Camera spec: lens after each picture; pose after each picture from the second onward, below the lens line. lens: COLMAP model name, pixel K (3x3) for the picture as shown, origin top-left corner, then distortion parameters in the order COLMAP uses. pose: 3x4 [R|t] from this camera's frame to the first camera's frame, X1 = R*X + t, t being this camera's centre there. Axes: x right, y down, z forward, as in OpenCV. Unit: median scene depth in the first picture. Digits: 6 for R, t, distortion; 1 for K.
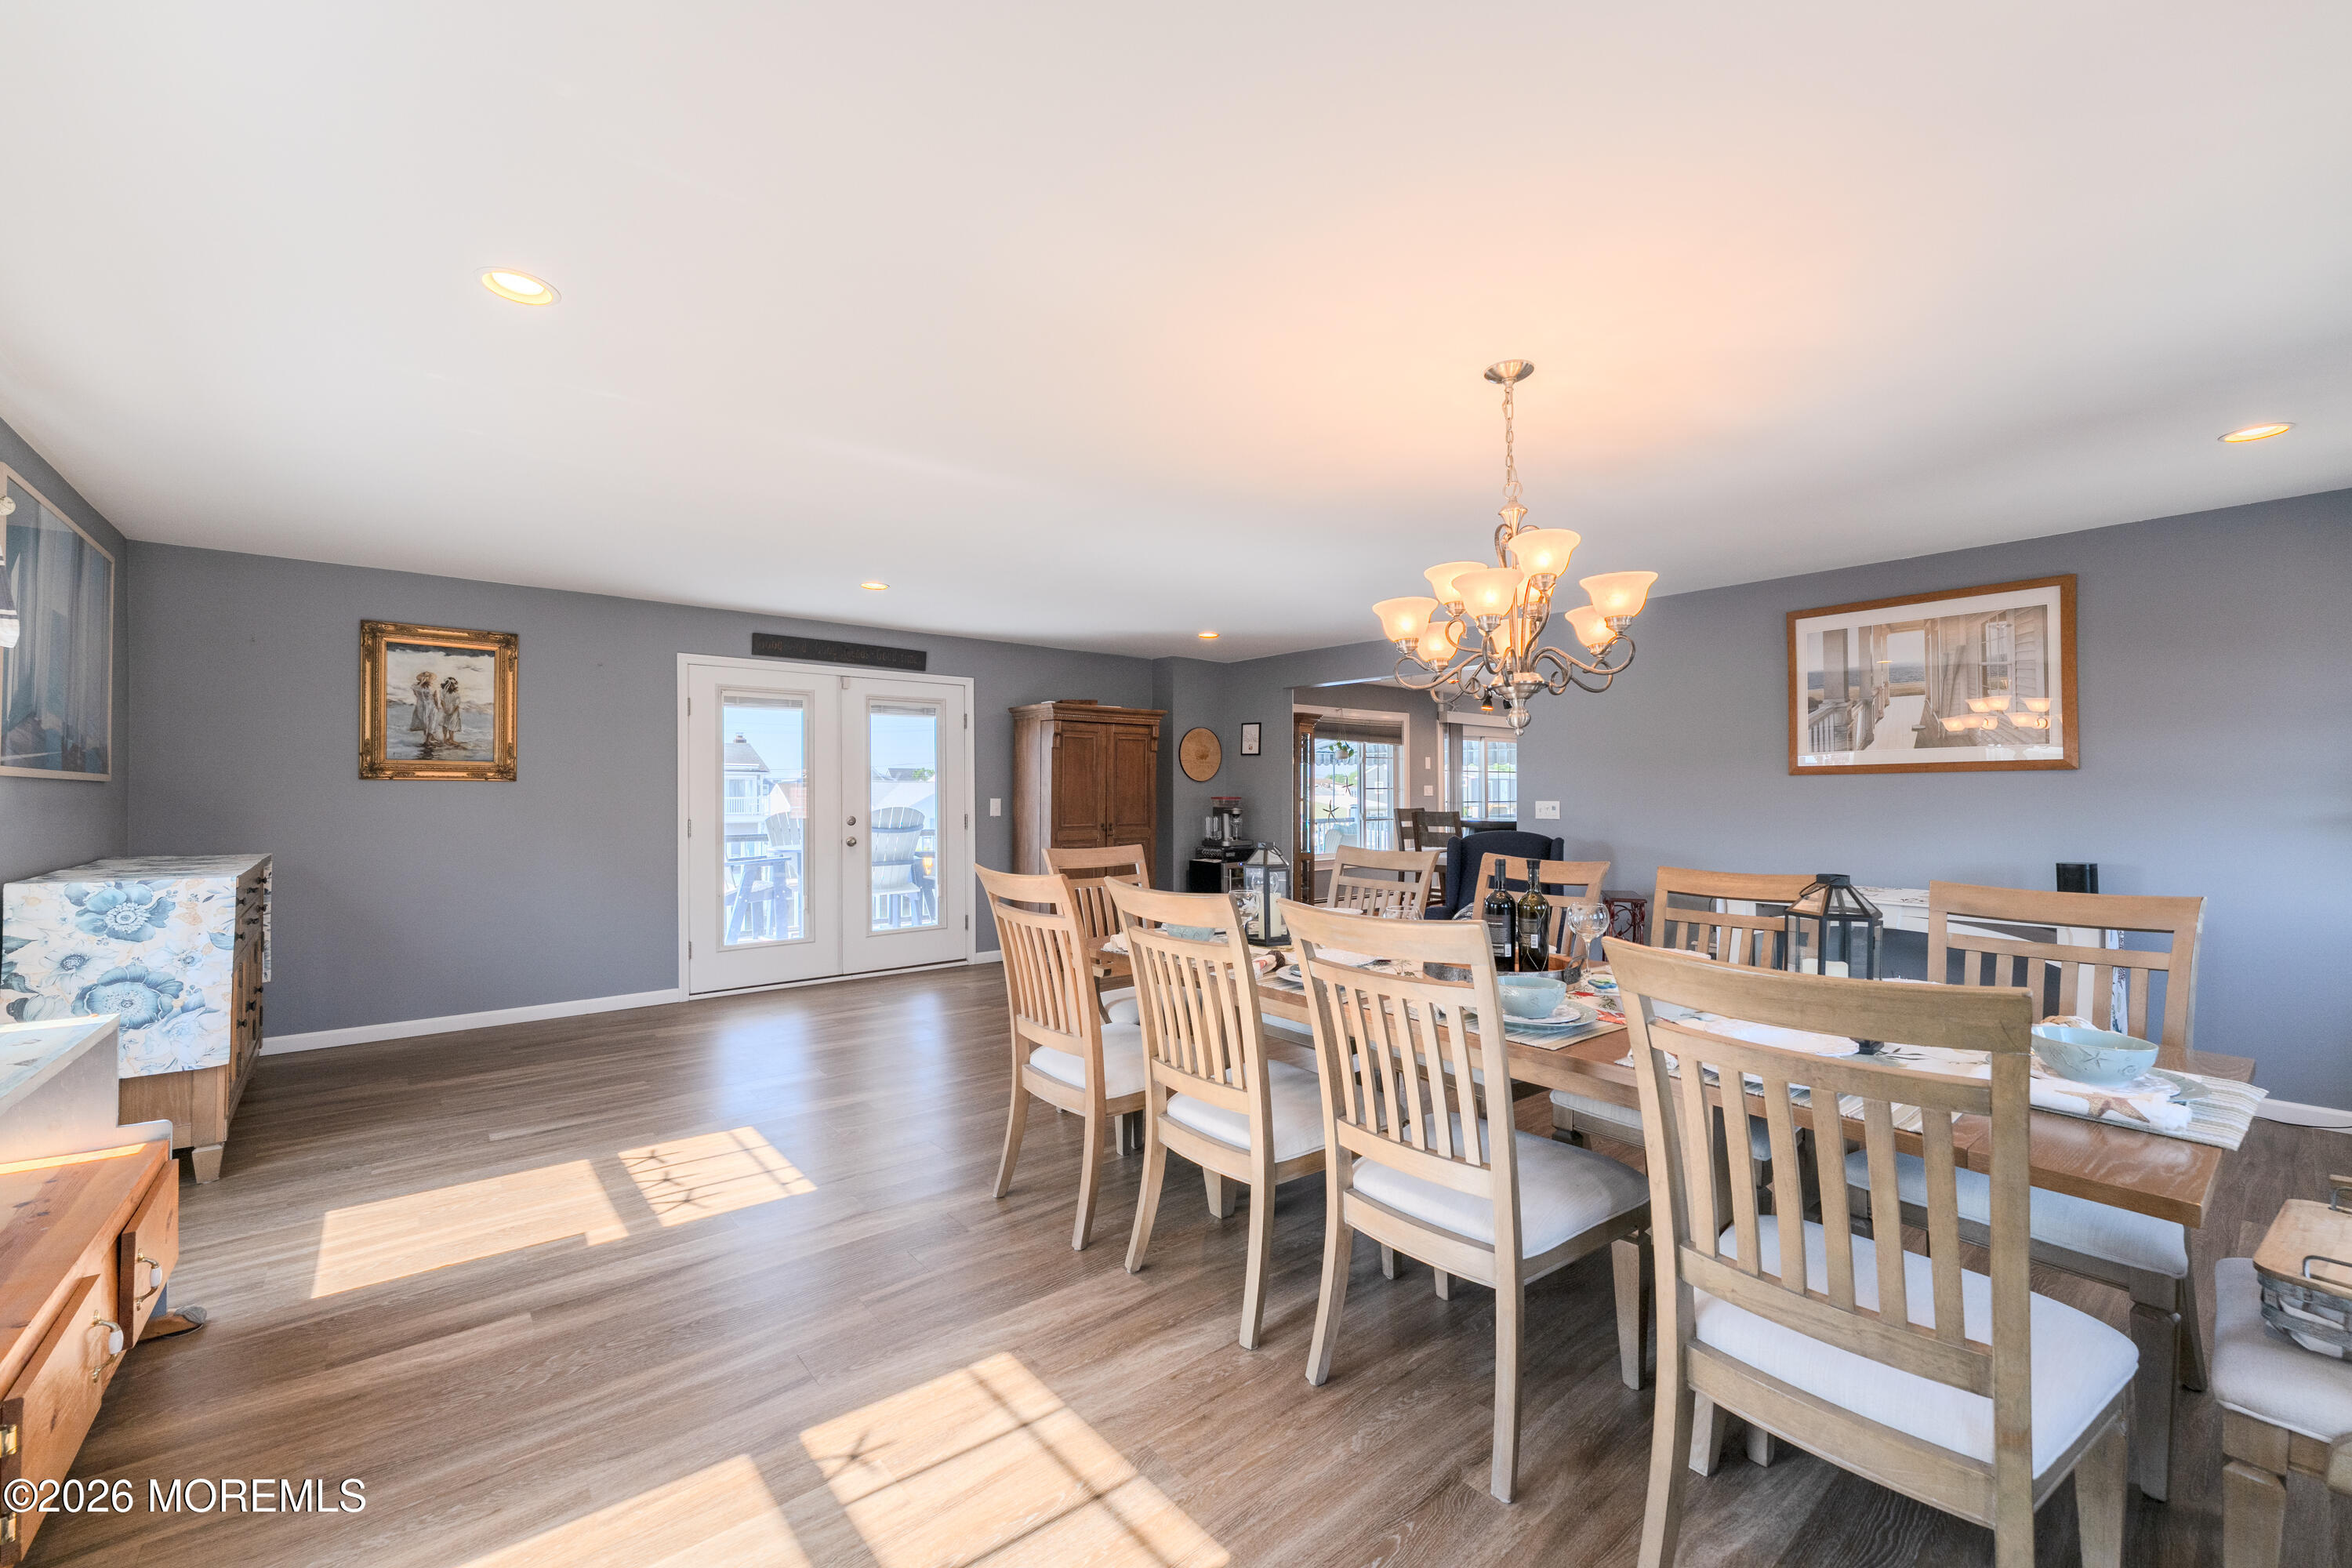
lens RADIAL K [[943.0, 0, 1178.7], [0, 943.0, 786.0], [0, 0, 1]] dist [0.000151, -0.000448]
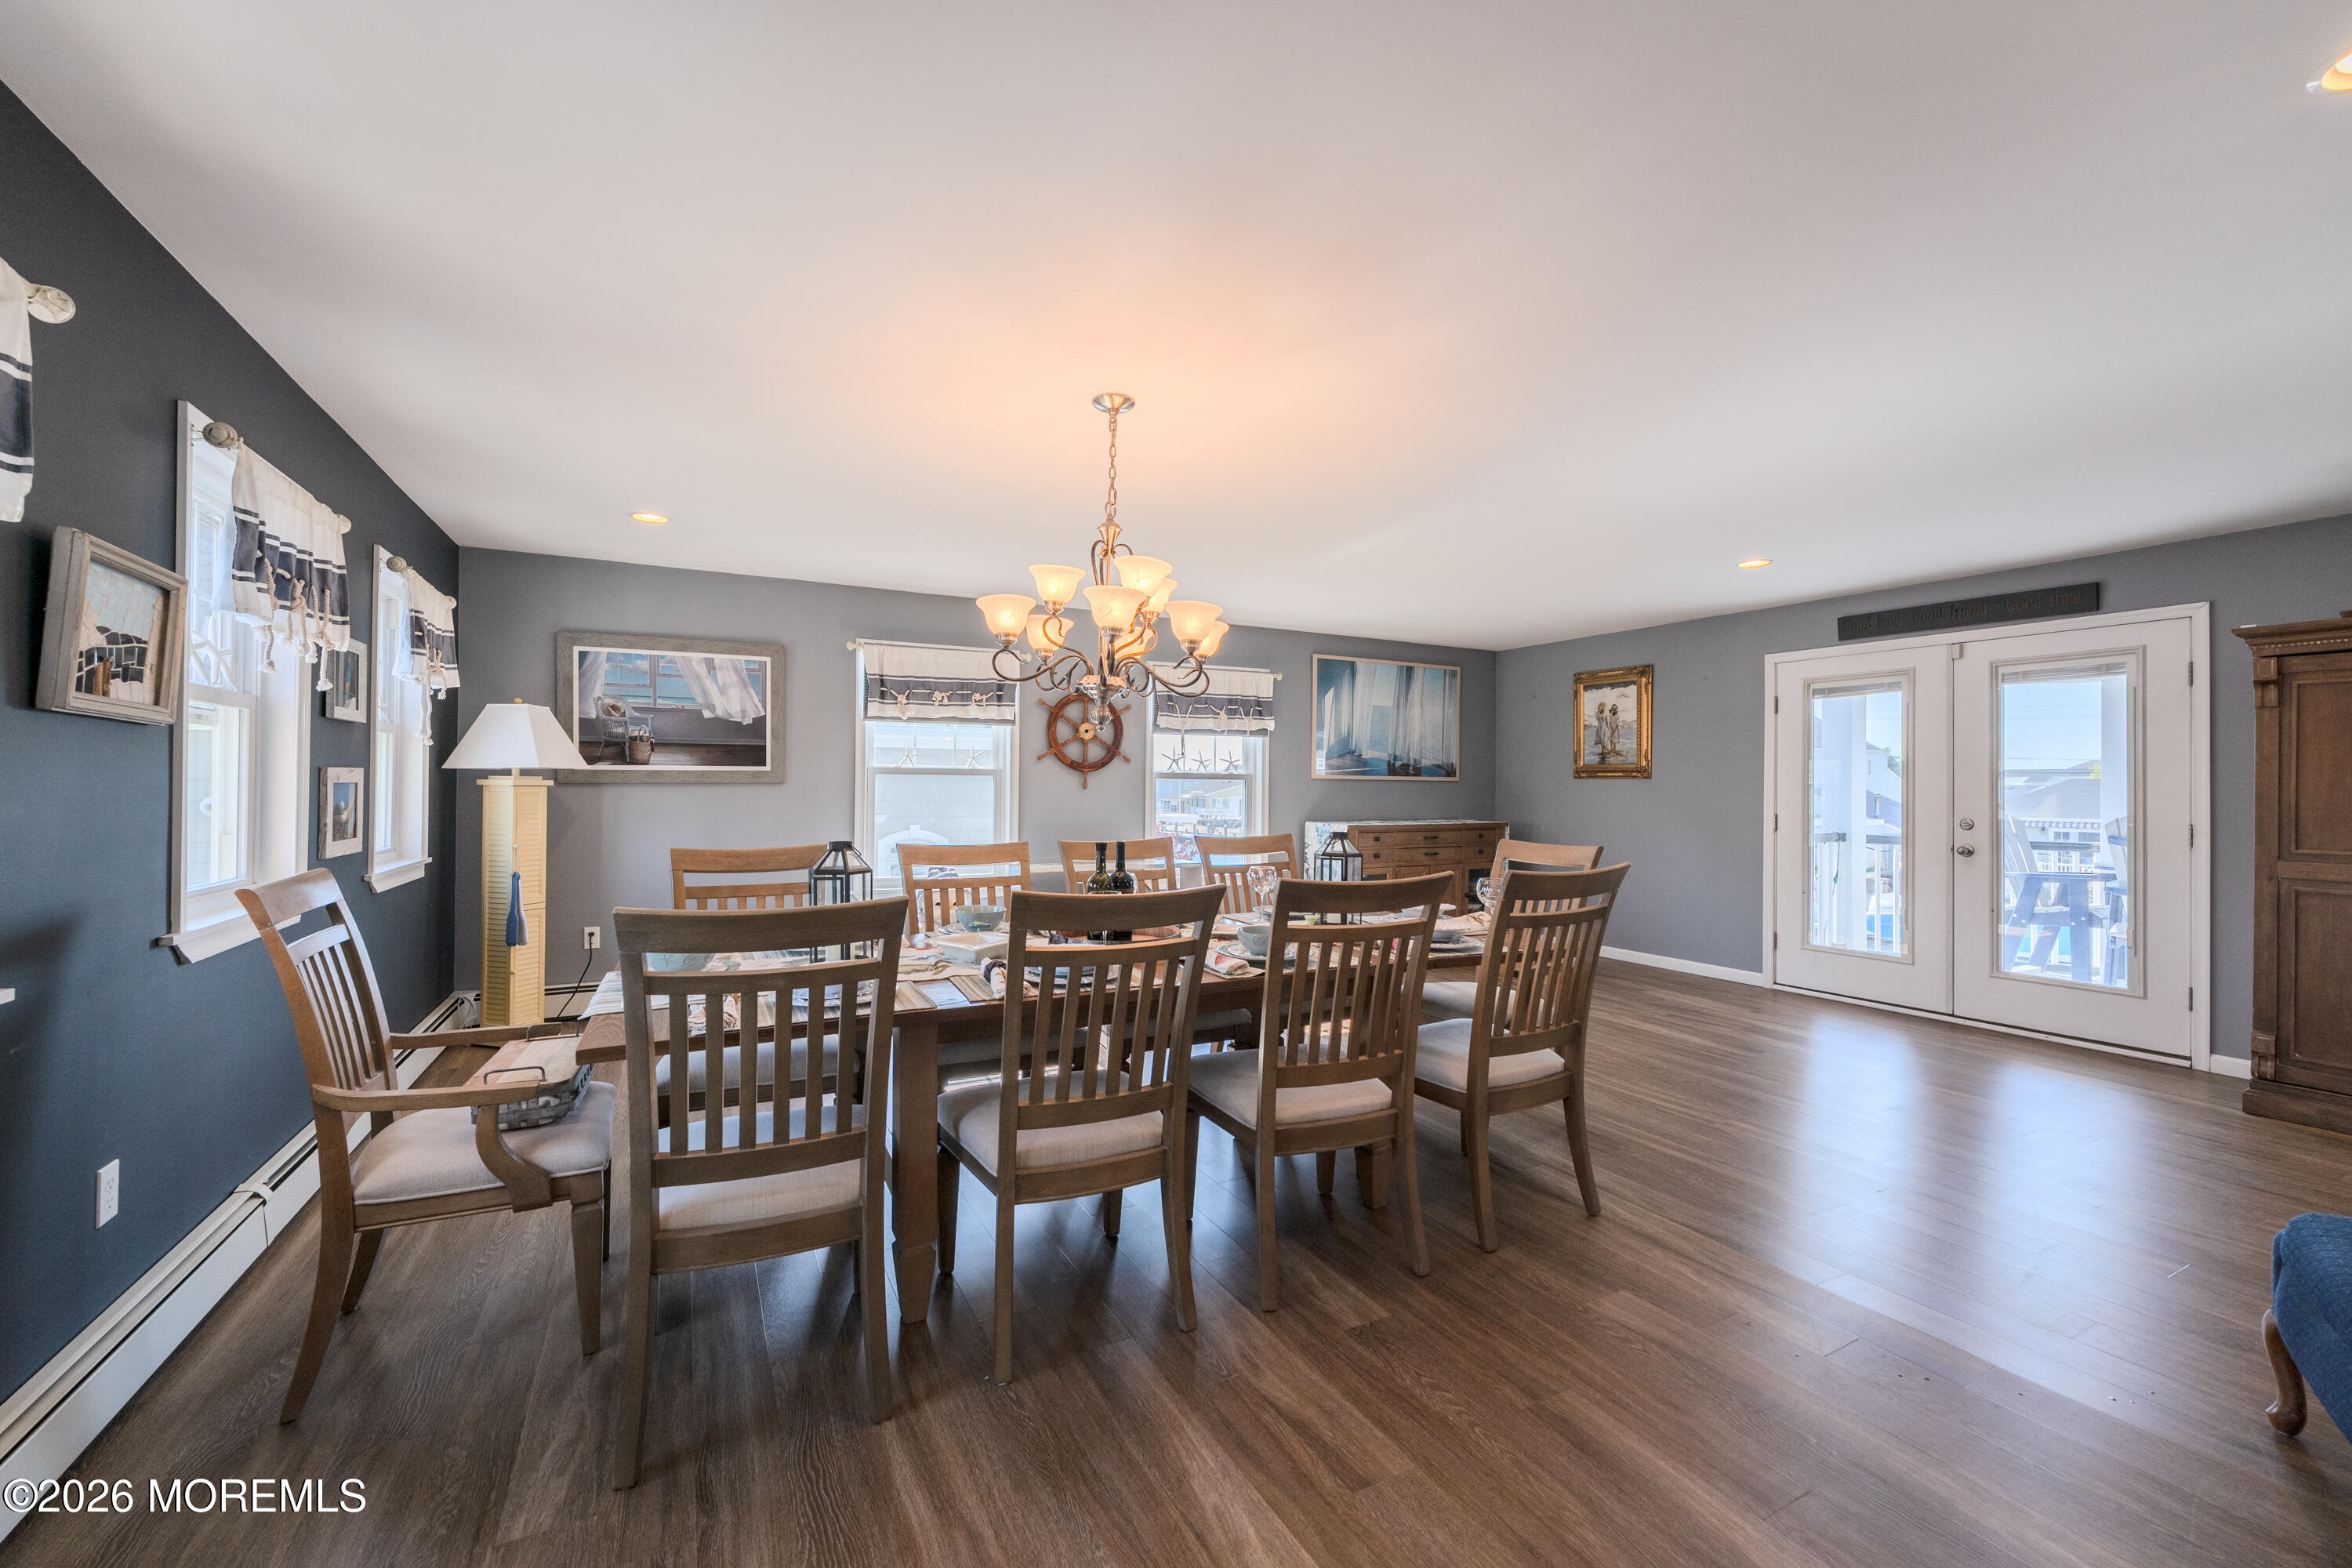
lens RADIAL K [[943.0, 0, 1178.7], [0, 943.0, 786.0], [0, 0, 1]] dist [0.000151, -0.000448]
pose [[-0.208709, -0.002077, -0.977976, 0.703499], [0.000598, 0.999997, -0.002251, 0.007664], [0.977978, -0.001055, -0.208707, 0.646713]]
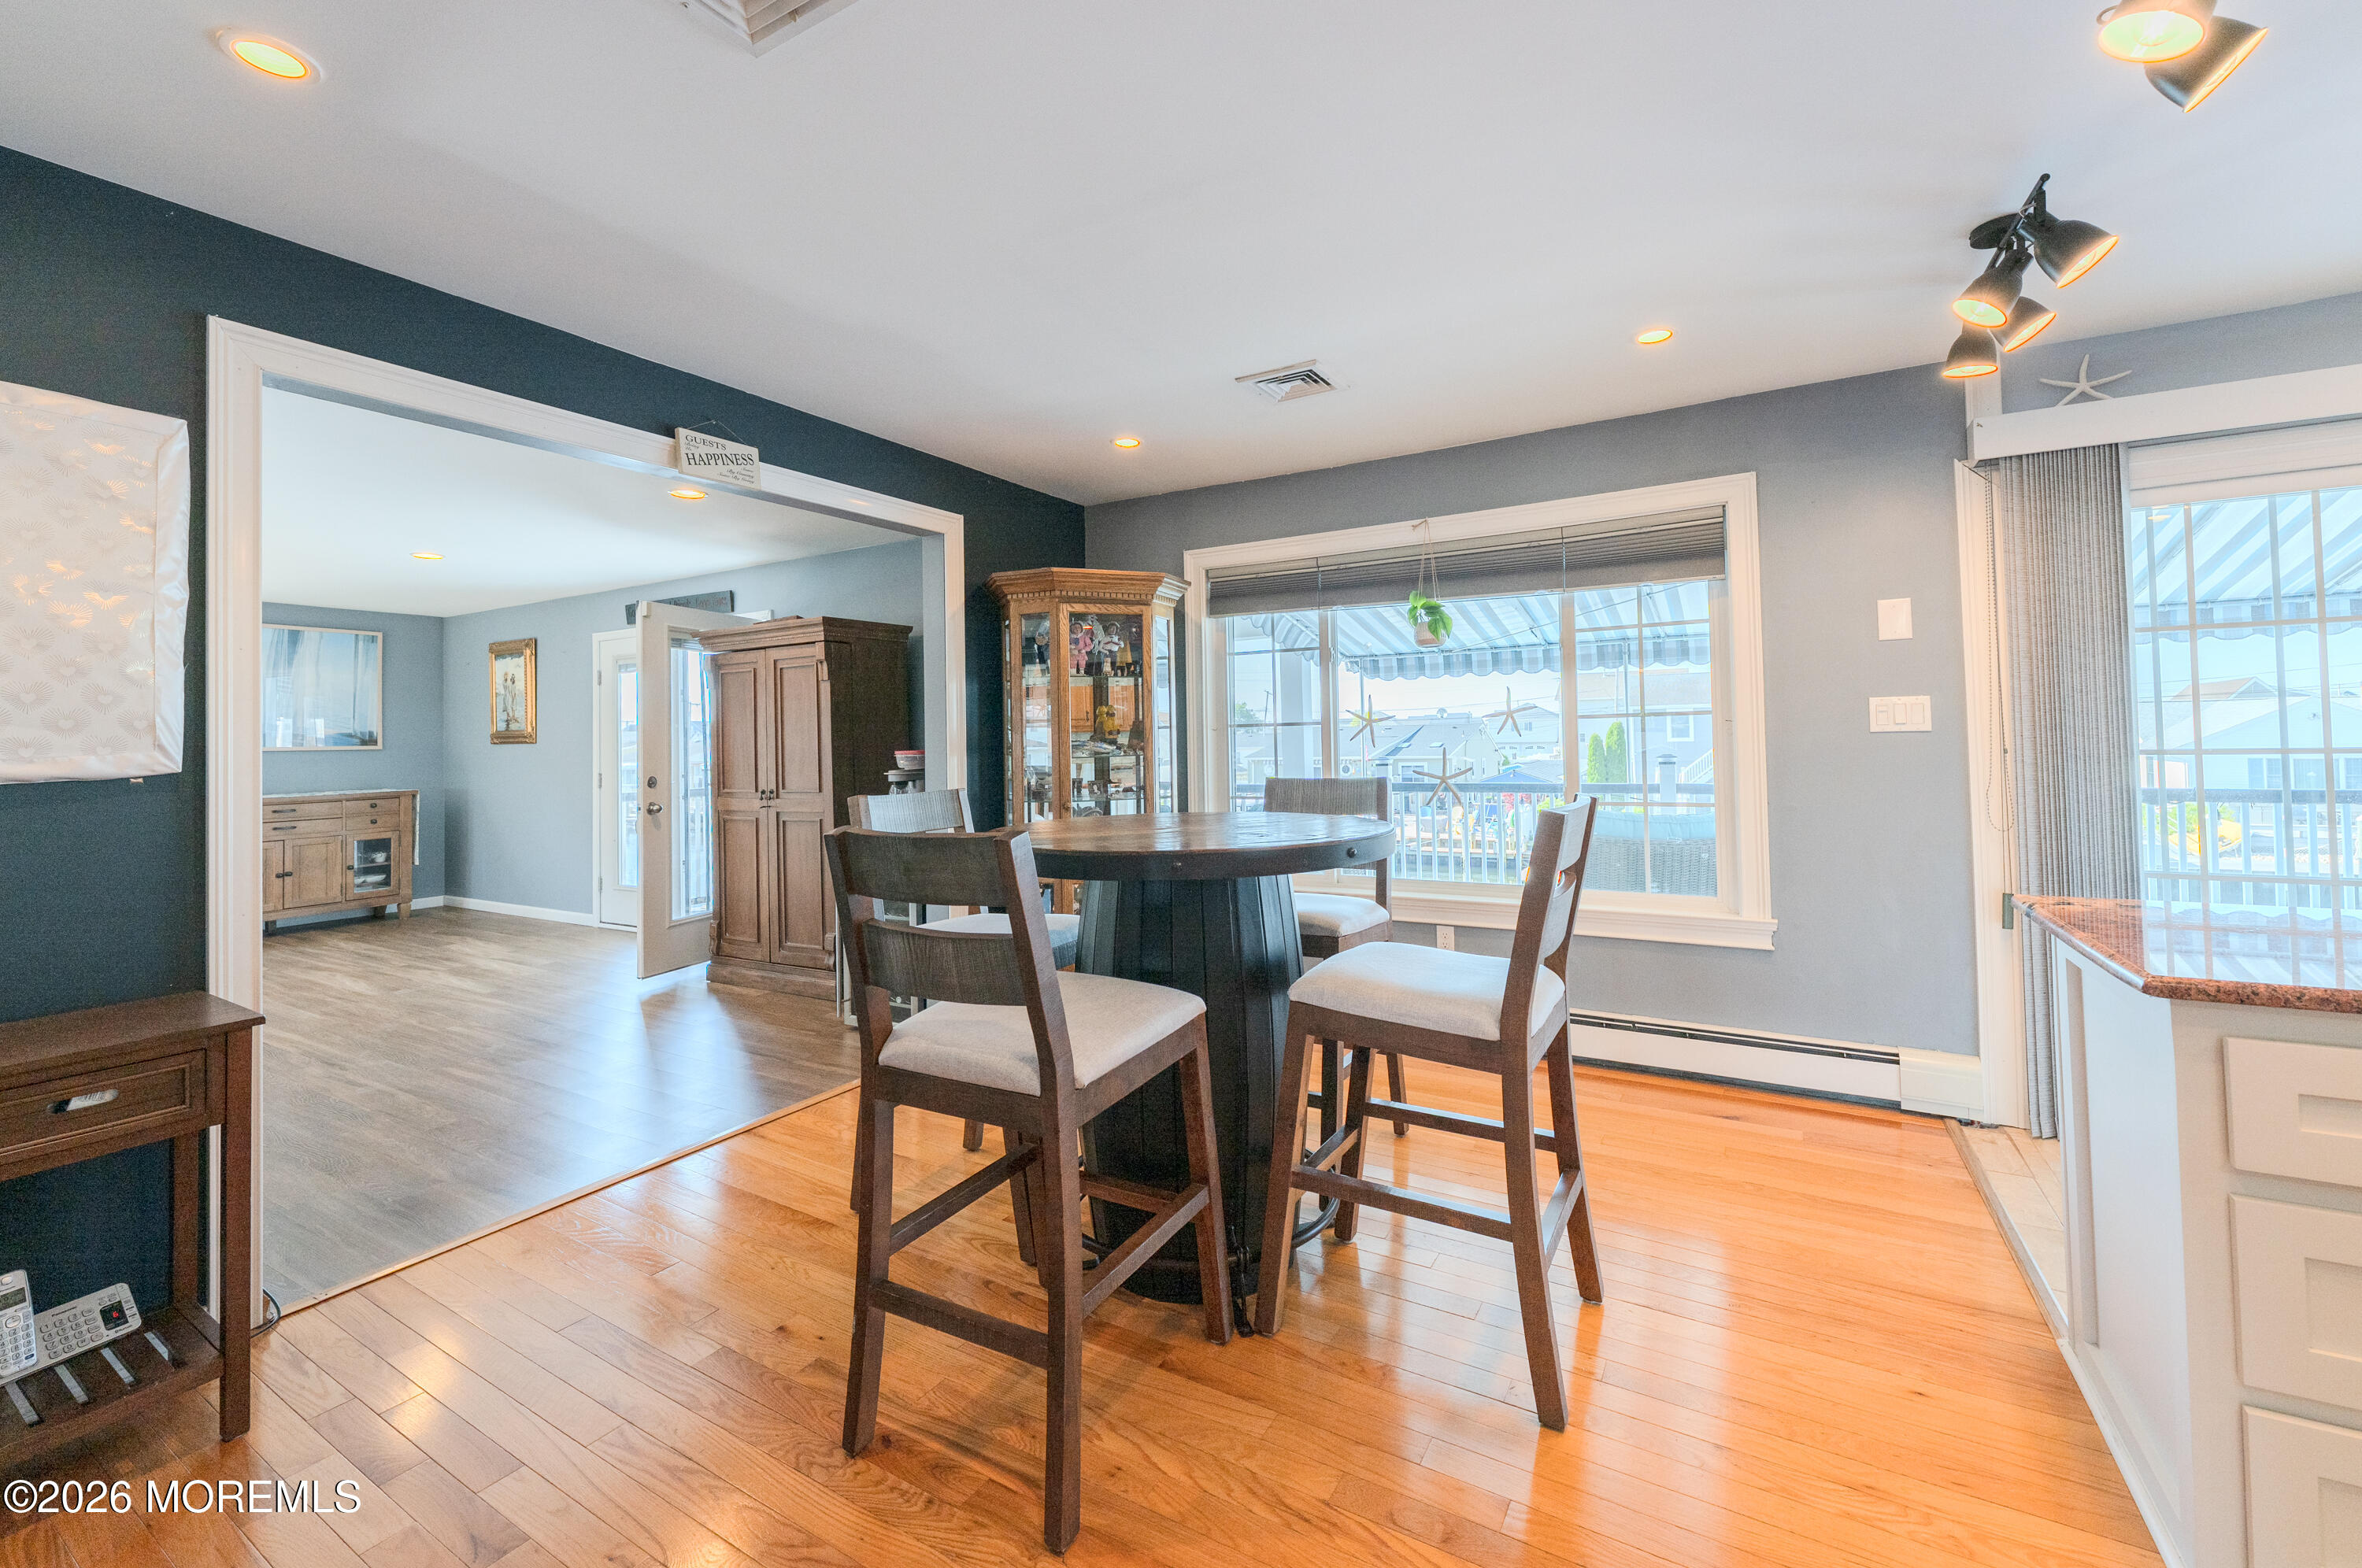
lens RADIAL K [[972.4, 0, 1175.0], [0, 972.4, 729.7], [0, 0, 1]] dist [0.013246, -0.000077]
pose [[0.331694, -0.018239, -0.943211, 0.978392], [0.027506, 0.999575, -0.009656, 0.014104], [0.942986, -0.022741, 0.332055, 1.427869]]
